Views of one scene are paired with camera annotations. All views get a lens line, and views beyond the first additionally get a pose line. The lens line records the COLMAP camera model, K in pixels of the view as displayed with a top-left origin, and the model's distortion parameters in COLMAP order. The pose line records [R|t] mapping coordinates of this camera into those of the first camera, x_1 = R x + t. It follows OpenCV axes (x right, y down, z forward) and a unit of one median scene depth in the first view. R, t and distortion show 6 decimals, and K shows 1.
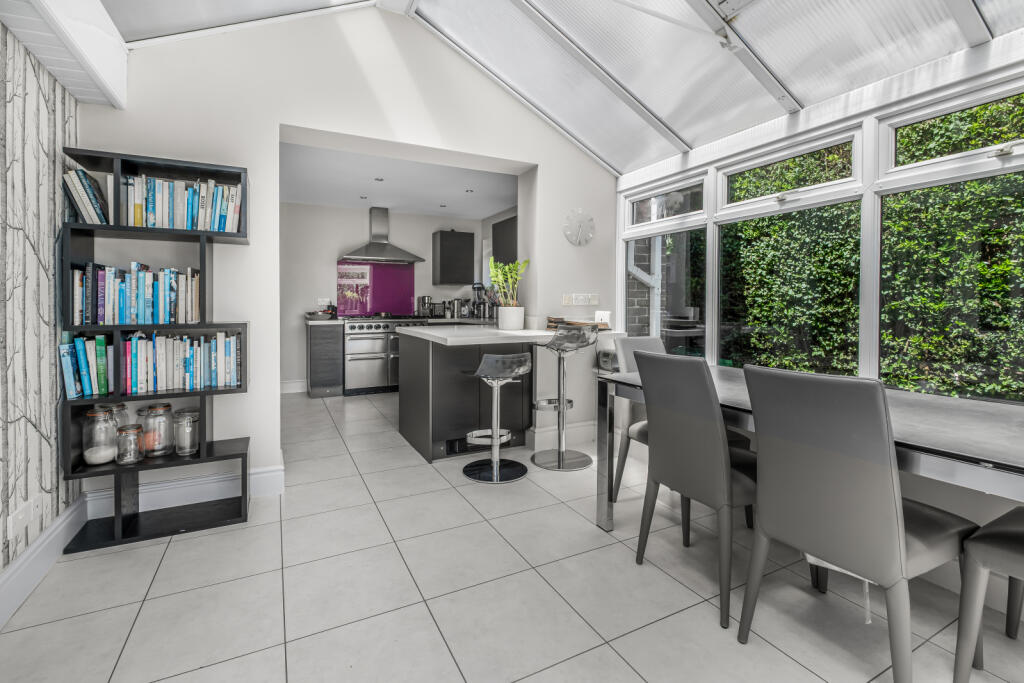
lens RADIAL K [[456.0, 0, 508.3], [0, 456.0, 324.3], [0, 0, 1]] dist [0.000948, -0.000002]
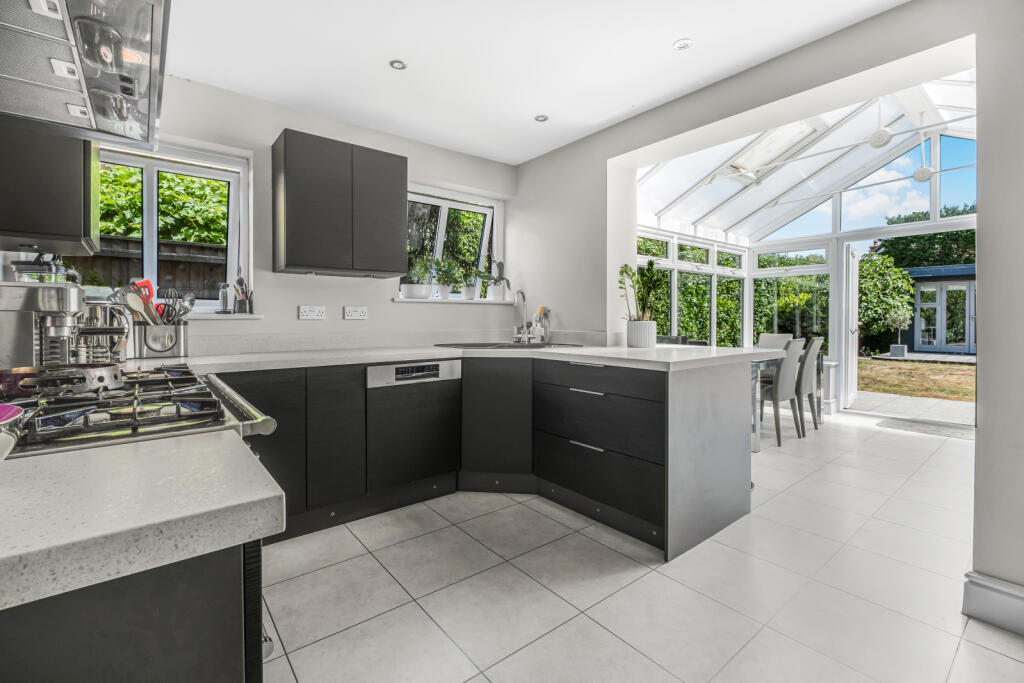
lens RADIAL K [[456.0, 0, 508.3], [0, 456.0, 324.3], [0, 0, 1]] dist [0.000948, -0.000002]
pose [[-0.197105, -0.002418, 0.980379, -1.216614], [0.055421, 0.998370, 0.013604, -0.086624], [-0.978815, 0.057015, -0.196649, 2.198617]]
